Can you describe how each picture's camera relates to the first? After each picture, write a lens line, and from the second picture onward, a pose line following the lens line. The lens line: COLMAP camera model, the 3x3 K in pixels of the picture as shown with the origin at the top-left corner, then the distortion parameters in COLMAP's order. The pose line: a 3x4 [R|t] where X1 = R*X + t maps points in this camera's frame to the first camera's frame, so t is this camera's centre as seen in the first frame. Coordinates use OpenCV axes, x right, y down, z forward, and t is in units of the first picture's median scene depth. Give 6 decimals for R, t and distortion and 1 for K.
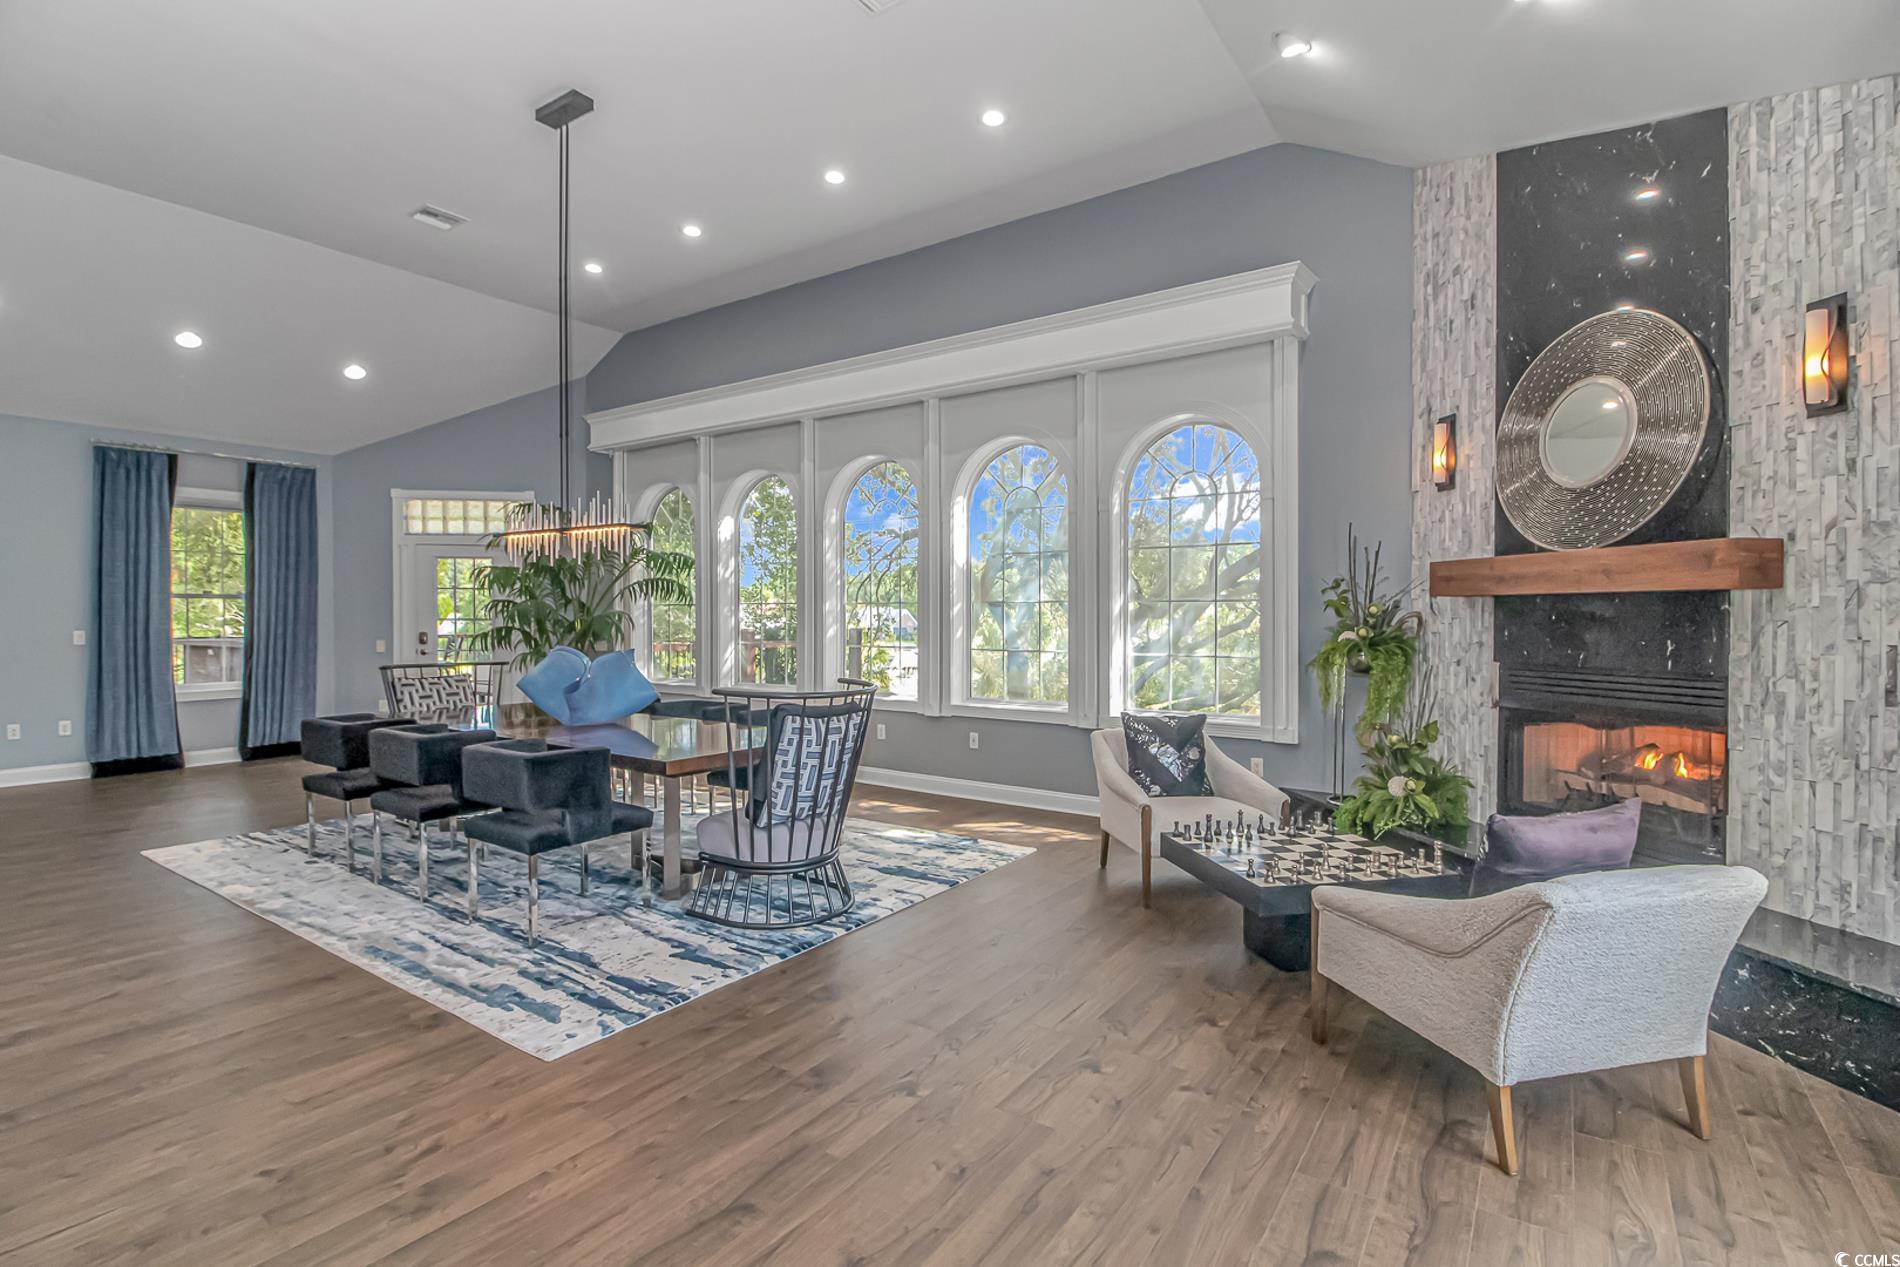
lens RADIAL K [[891.8, 0, 941.3], [0, 891.8, 618.0], [0, 0, 1]] dist [-0.003174, -0.001035]
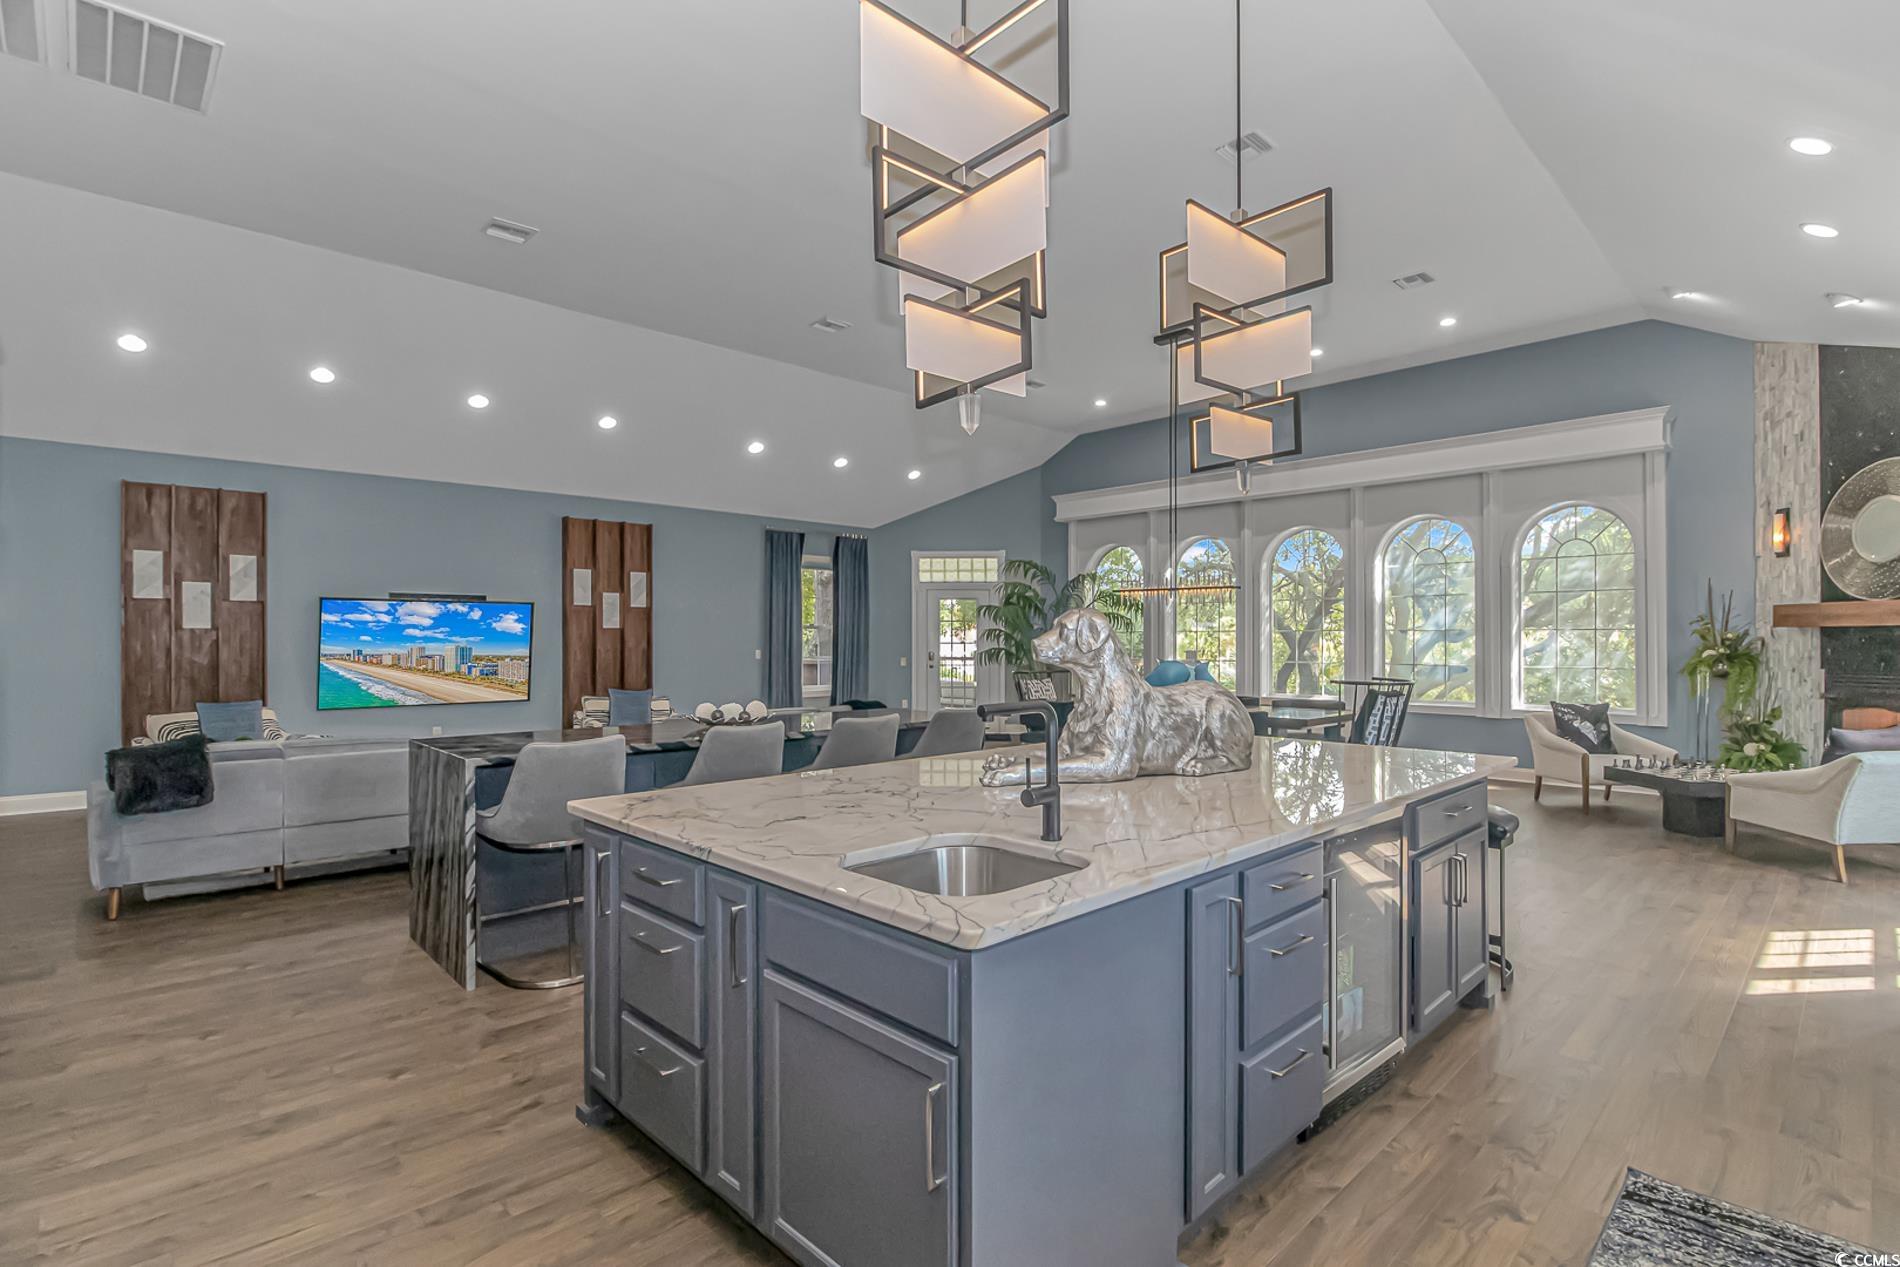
lens RADIAL K [[918.1, 0, 950.0], [0, 918.1, 633.5], [0, 0, 1]] dist [-0.003674, -0.008576]
pose [[0.982086, -0.001823, -0.188424, -0.543022], [-0.000331, 0.999935, -0.011401, 0.005292], [0.188433, 0.011259, 0.982022, -0.799939]]
